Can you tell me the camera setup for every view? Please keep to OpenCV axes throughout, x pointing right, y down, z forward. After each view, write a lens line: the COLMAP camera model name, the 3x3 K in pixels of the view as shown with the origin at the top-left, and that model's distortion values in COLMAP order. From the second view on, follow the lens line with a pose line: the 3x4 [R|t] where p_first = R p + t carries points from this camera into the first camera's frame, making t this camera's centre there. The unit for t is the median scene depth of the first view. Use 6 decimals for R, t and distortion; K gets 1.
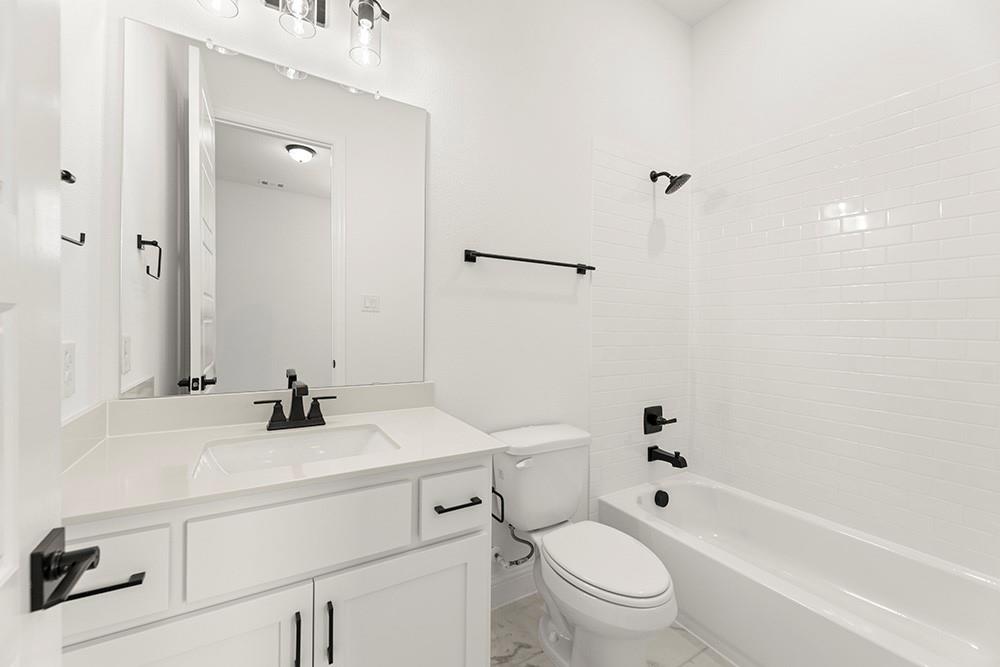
lens RADIAL K [[397.1, 0, 500.0], [0, 397.1, 333.5], [0, 0, 1]] dist [0.001330, 0.000004]
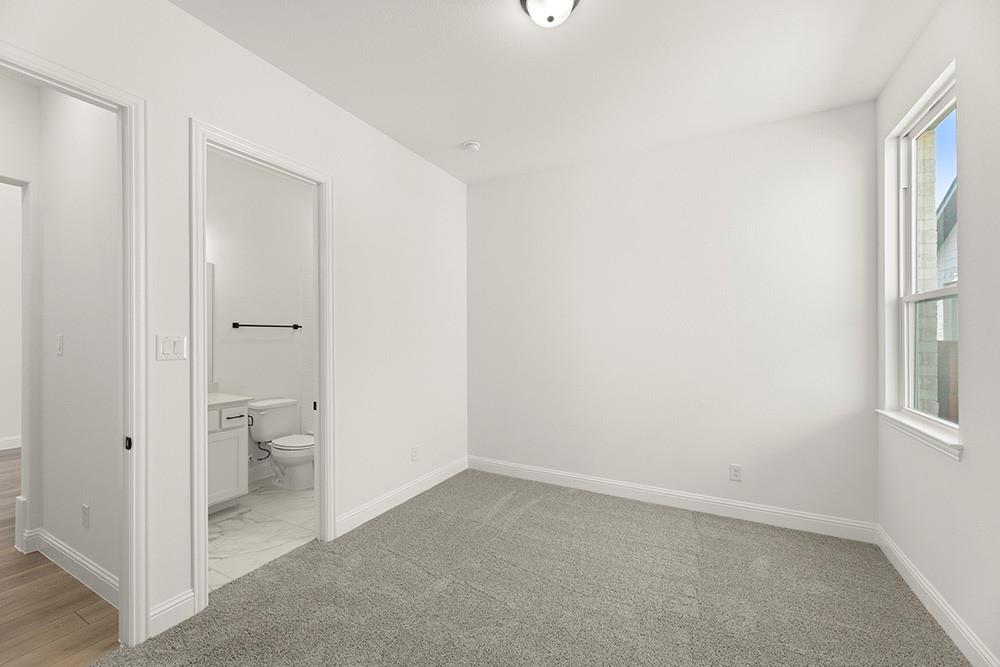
lens RADIAL K [[397.1, 0, 500.0], [0, 397.1, 333.5], [0, 0, 1]] dist [0.001330, 0.000004]
pose [[0.852965, -0.008333, 0.521901, 0.028107], [0.014677, 0.999860, -0.008023, -0.109521], [-0.521762, 0.014504, 0.852968, -1.724262]]
